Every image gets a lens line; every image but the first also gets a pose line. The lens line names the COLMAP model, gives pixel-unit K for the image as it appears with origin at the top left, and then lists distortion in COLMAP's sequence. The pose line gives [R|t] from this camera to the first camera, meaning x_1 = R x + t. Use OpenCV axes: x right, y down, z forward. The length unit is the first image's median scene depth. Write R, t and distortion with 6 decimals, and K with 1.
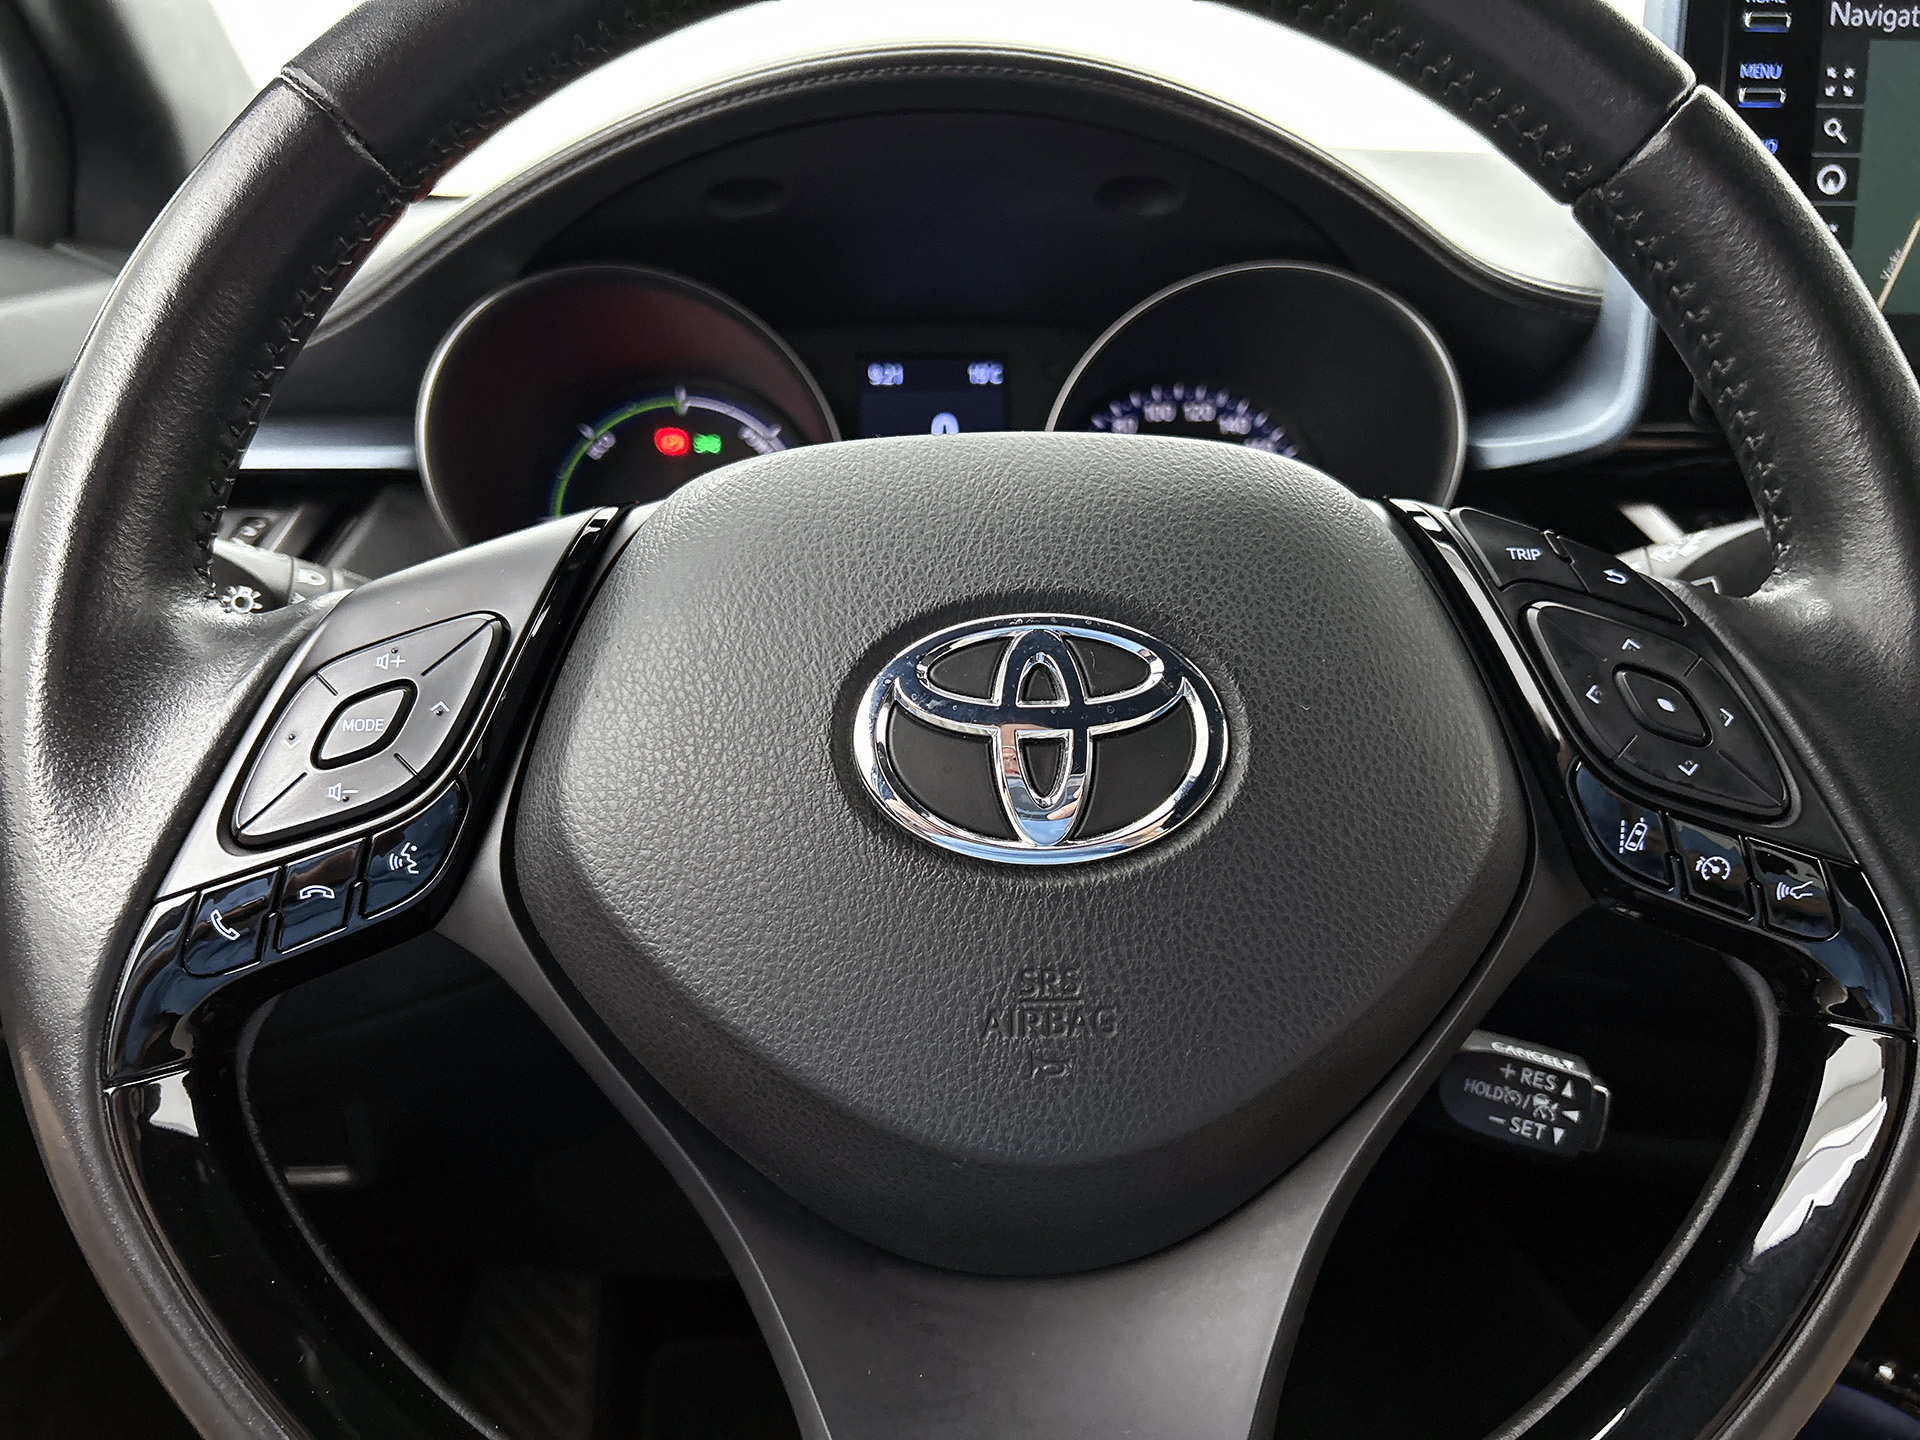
lens RADIAL K [[1454.4, 0, 941.4], [0, 1454.4, 718.2], [0, 0, 1]] dist [0.033363, -0.033422]
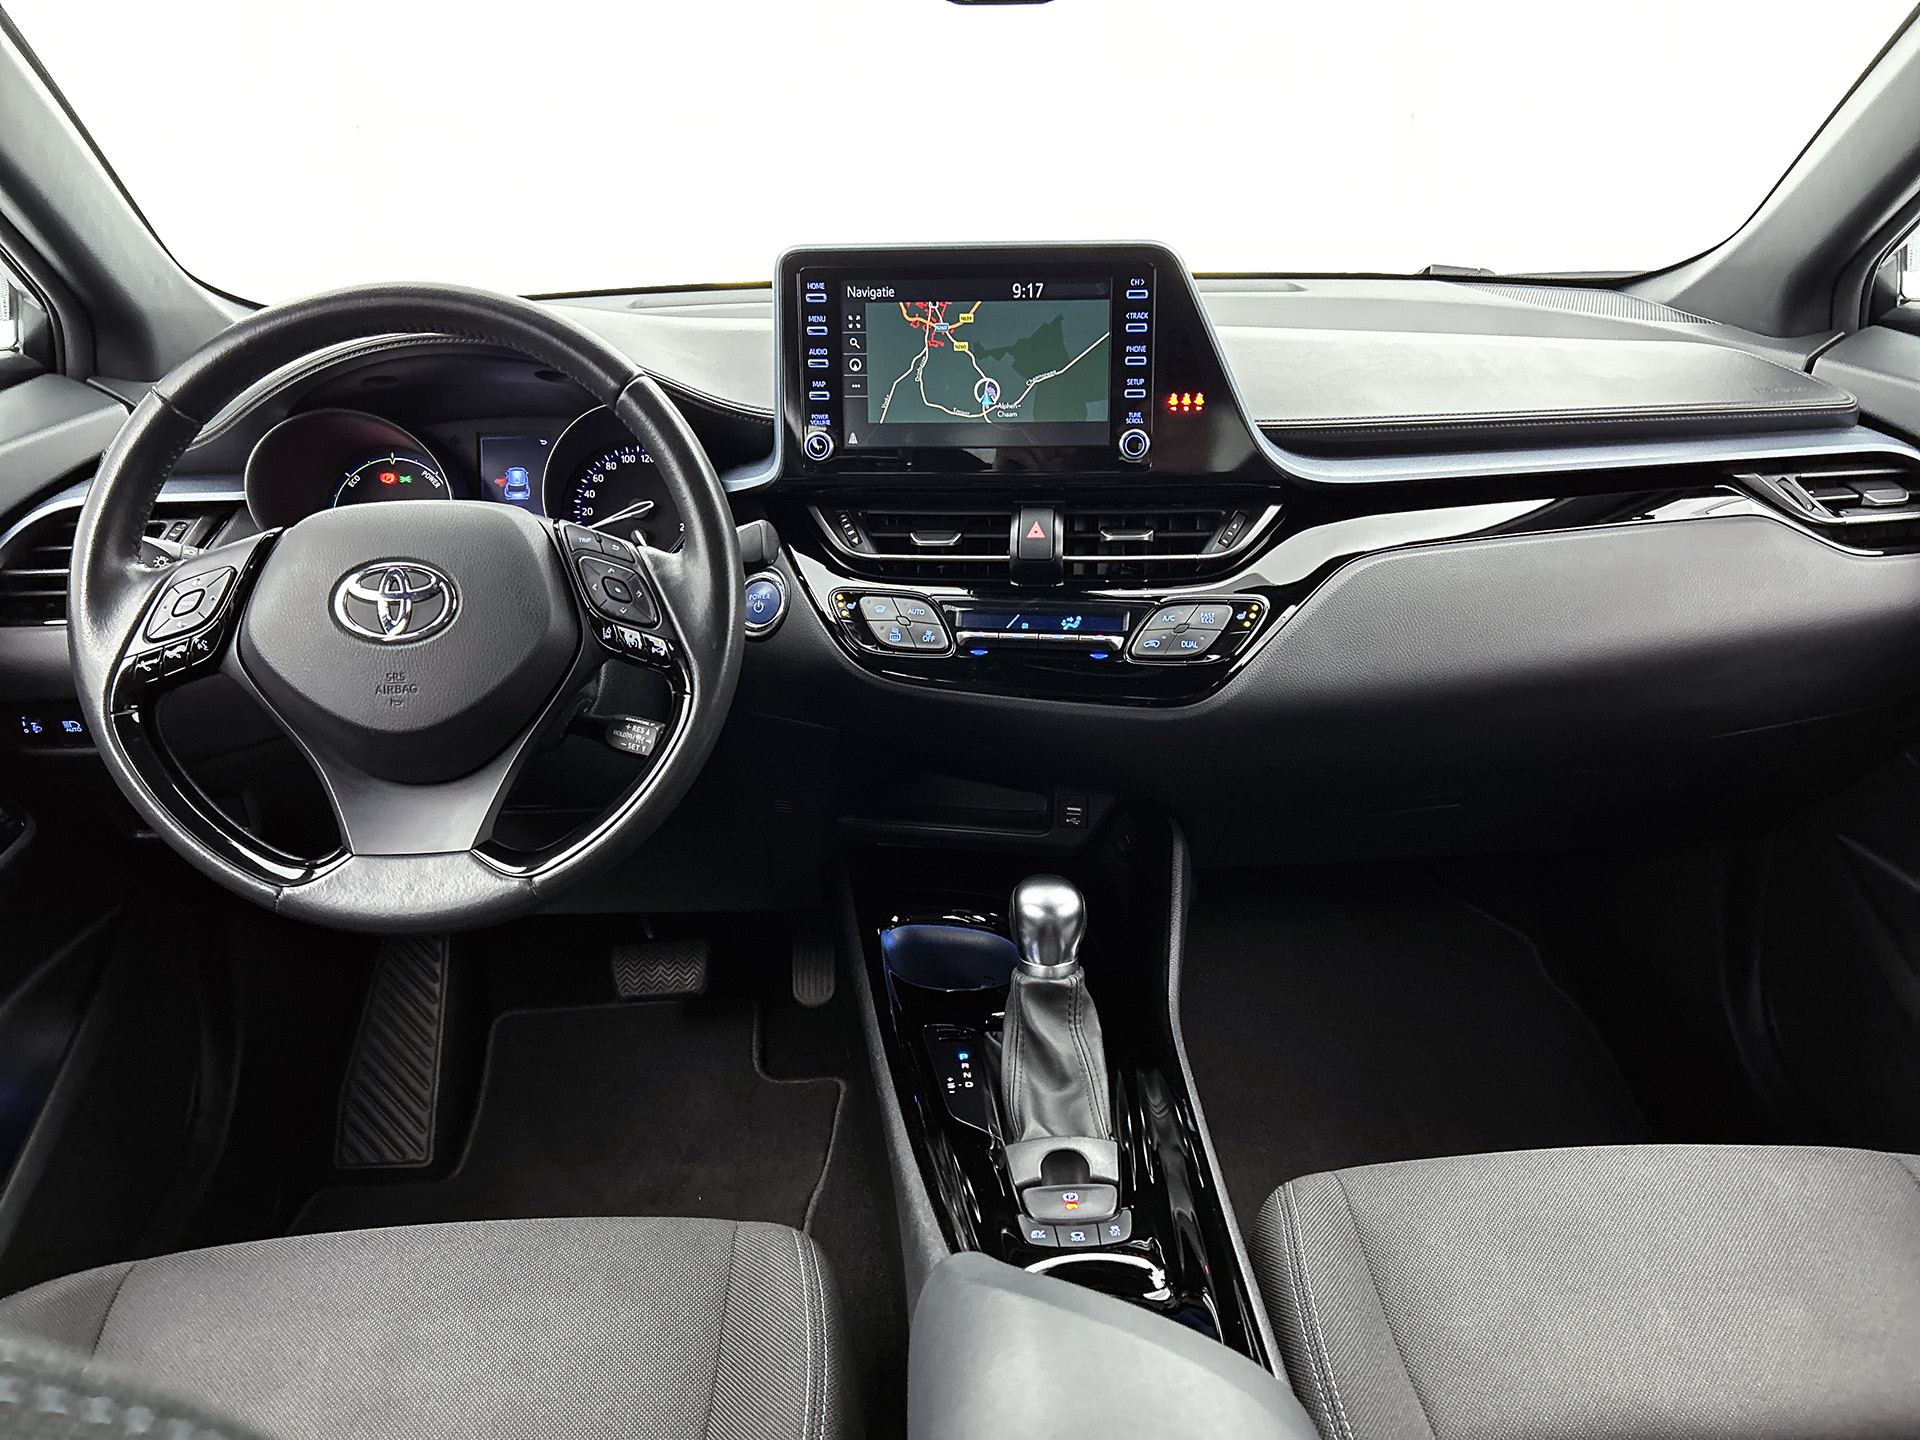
lens RADIAL K [[1454.4, 0, 972.5], [0, 1454.4, 712.5], [0, 0, 1]] dist [0.033363, -0.033422]
pose [[0.999676, -0.018640, -0.017308, 1.084226], [0.019319, 0.999016, 0.039933, 0.119523], [0.016547, -0.040254, 0.999052, -1.717941]]
